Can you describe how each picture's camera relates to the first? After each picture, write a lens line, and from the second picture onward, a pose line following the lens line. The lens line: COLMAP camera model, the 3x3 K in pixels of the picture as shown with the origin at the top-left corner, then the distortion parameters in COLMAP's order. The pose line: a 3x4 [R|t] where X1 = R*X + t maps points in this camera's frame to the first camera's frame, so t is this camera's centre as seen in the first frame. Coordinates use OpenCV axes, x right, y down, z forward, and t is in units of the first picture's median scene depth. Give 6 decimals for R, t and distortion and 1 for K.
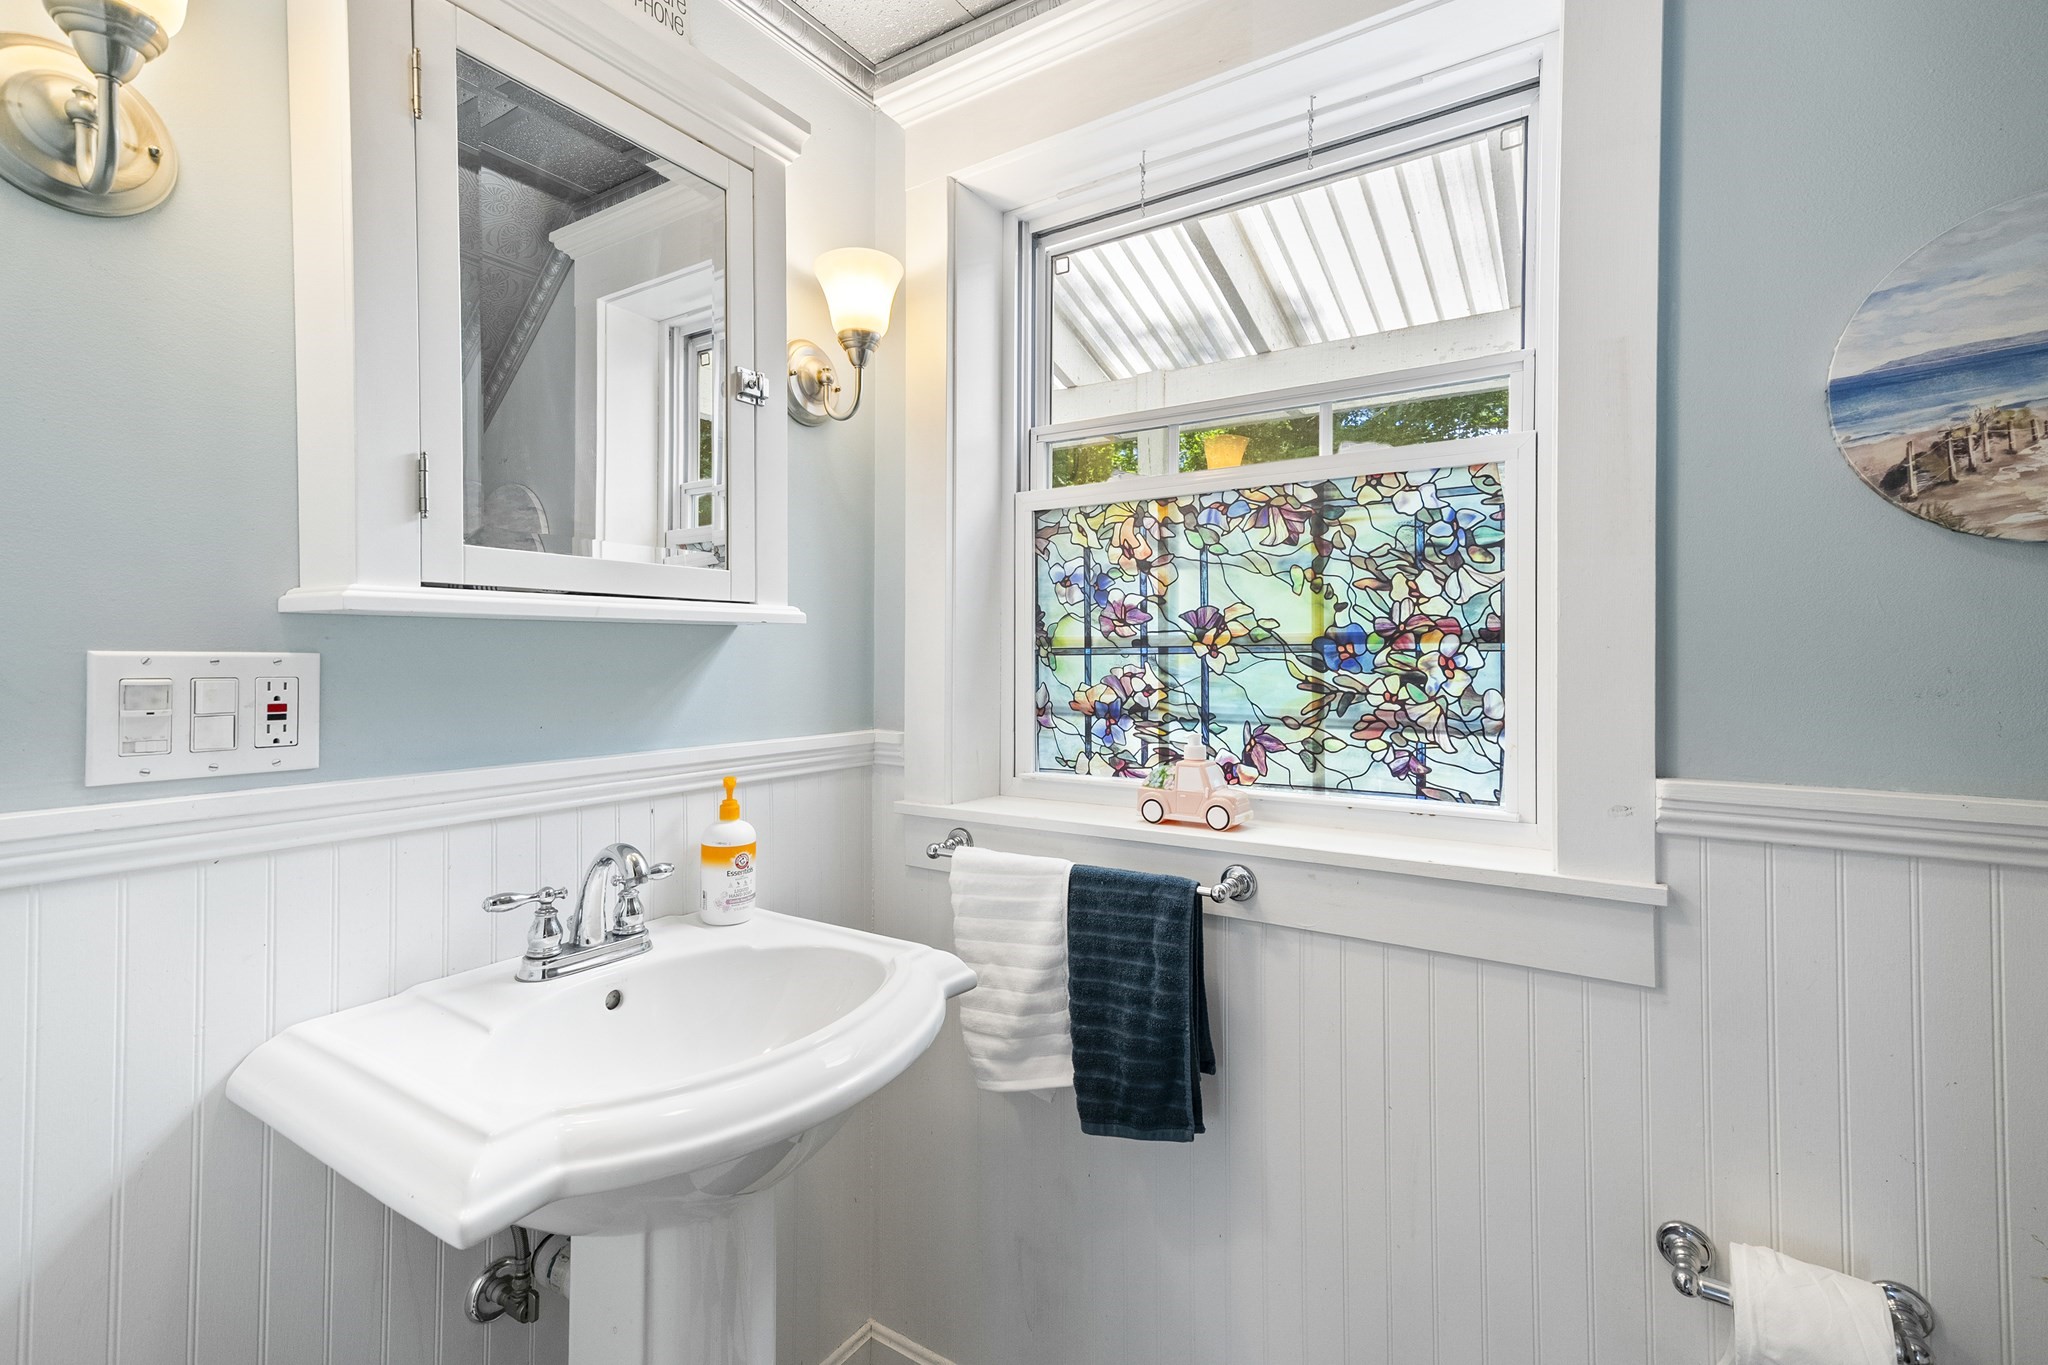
lens RADIAL K [[918.8, 0, 1023.2], [0, 918.8, 644.0], [0, 0, 1]] dist [0.000201, 0.000022]
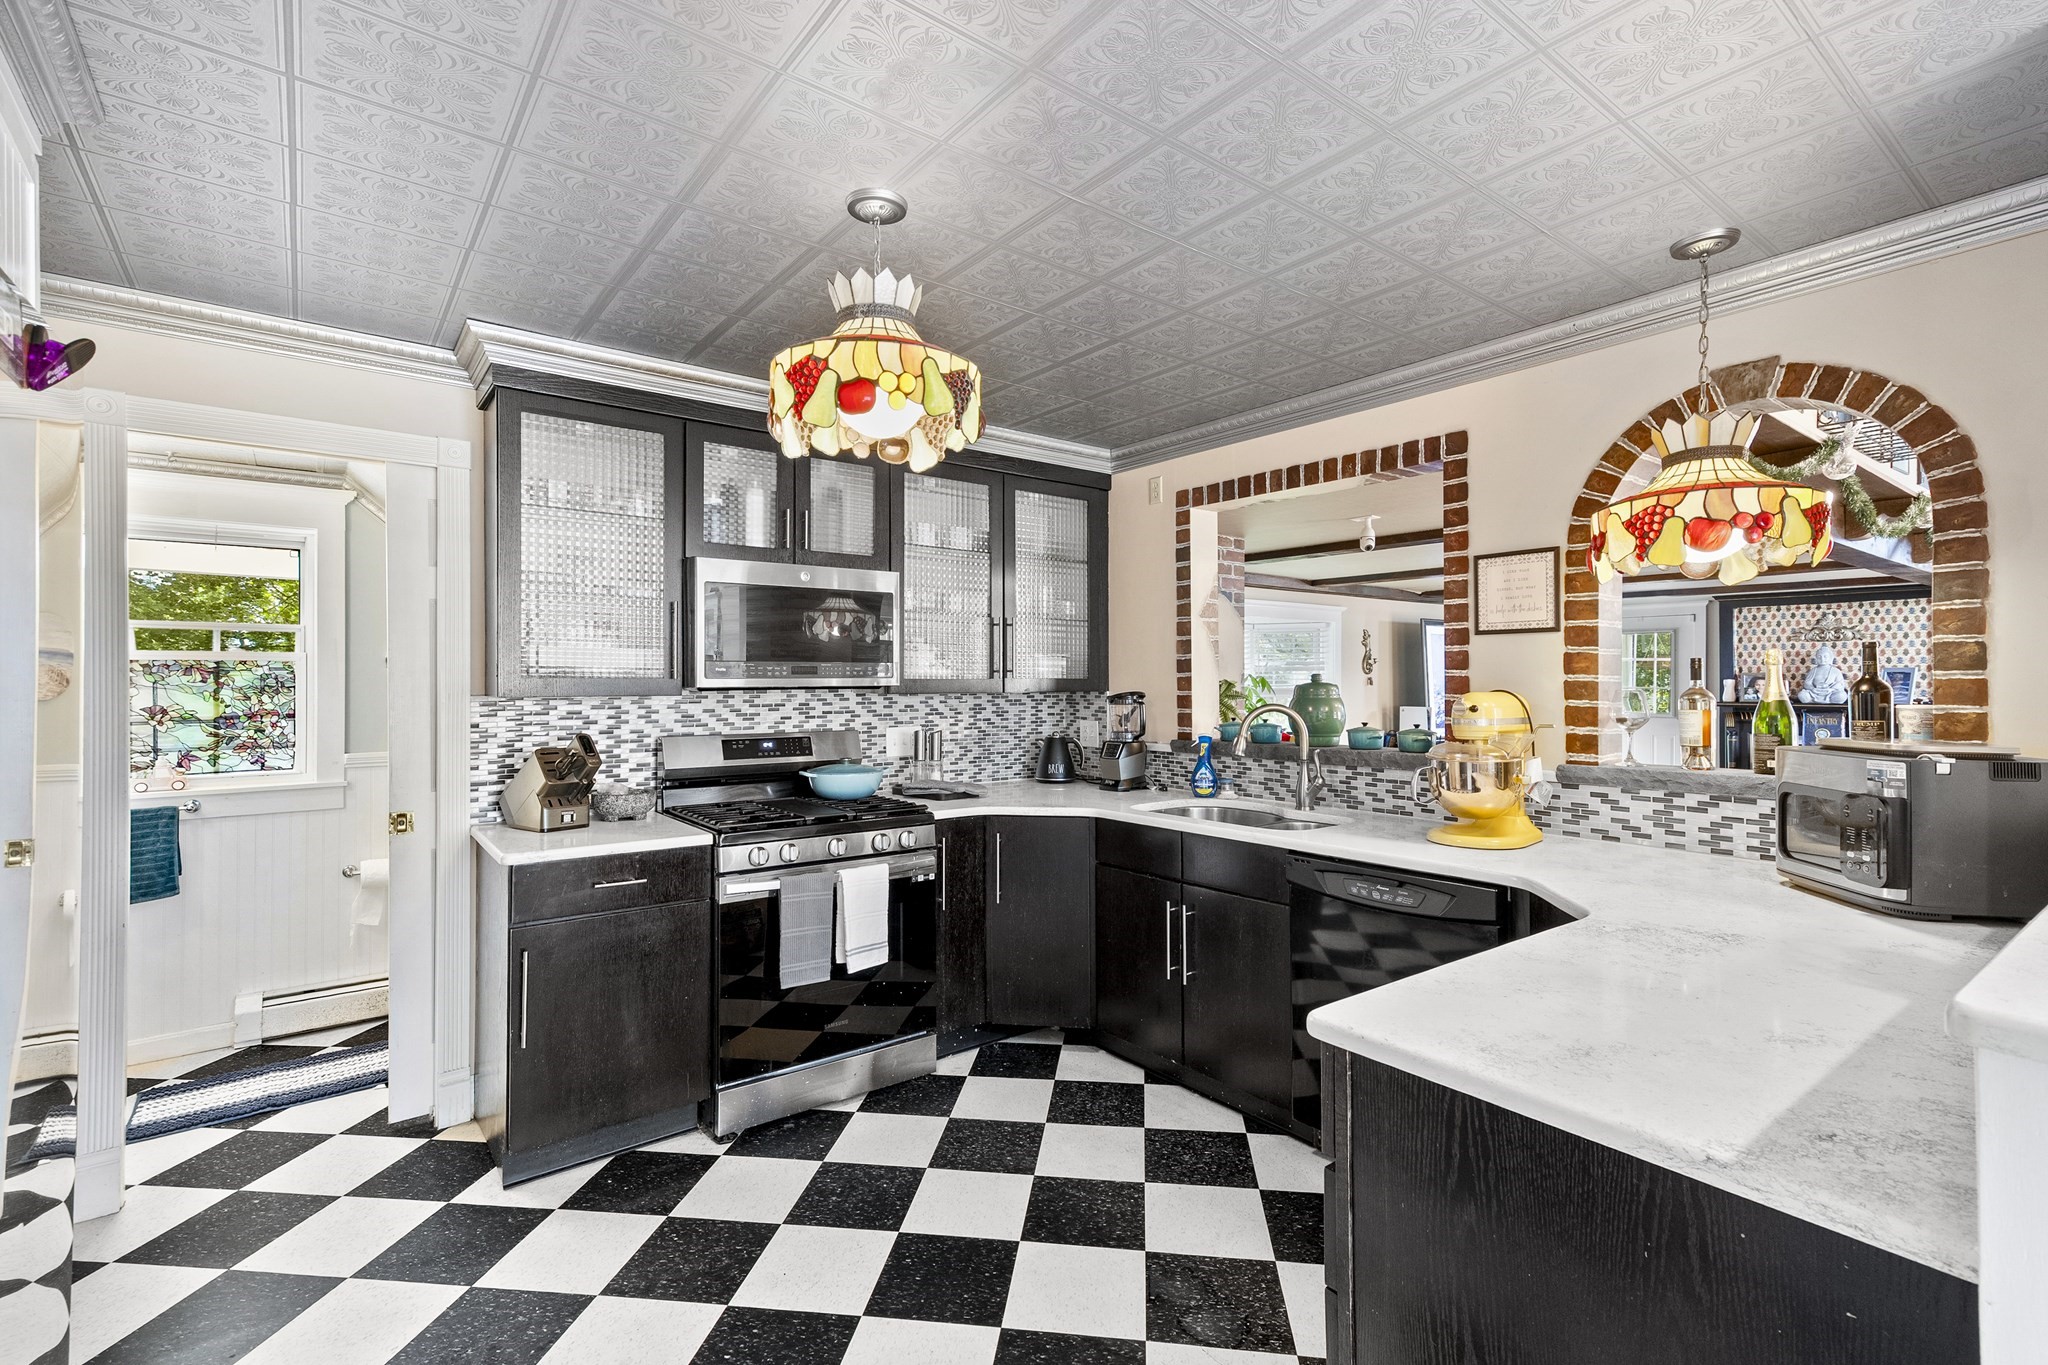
lens RADIAL K [[934.3, 0, 1025.3], [0, 934.3, 685.2], [0, 0, 1]] dist [0.020771, 0.000110]
pose [[0.327590, -0.004833, 0.944808, -1.613097], [-0.006133, 0.999955, 0.007242, -0.142592], [-0.944800, -0.008167, 0.327545, -2.277355]]
